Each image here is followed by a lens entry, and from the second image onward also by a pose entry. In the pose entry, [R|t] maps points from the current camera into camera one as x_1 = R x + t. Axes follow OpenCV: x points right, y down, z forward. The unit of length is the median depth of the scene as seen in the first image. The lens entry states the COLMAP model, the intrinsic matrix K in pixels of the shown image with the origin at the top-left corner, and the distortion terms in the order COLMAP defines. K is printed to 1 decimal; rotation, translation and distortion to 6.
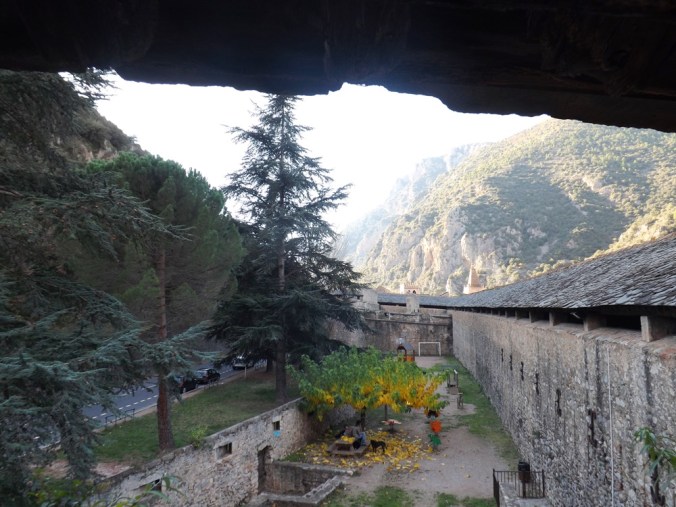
lens RADIAL K [[508.9, 0, 338.0], [0, 508.9, 253.5], [0, 0, 1]] dist [-0.027617, 0.000545]
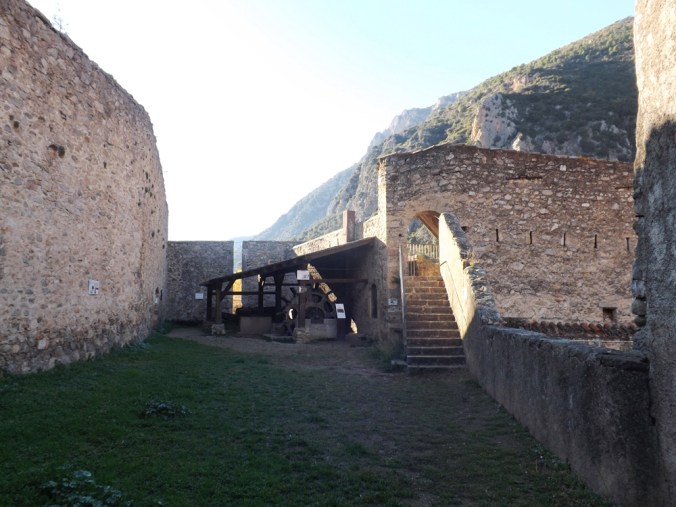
lens RADIAL K [[508.9, 0, 338.0], [0, 508.9, 253.5], [0, 0, 1]] dist [-0.027617, 0.000545]
pose [[0.998852, 0.004076, 0.047730, 0.038924], [-0.006300, 0.998897, 0.046530, 0.054485], [-0.047488, -0.046777, 0.997776, 0.449461]]
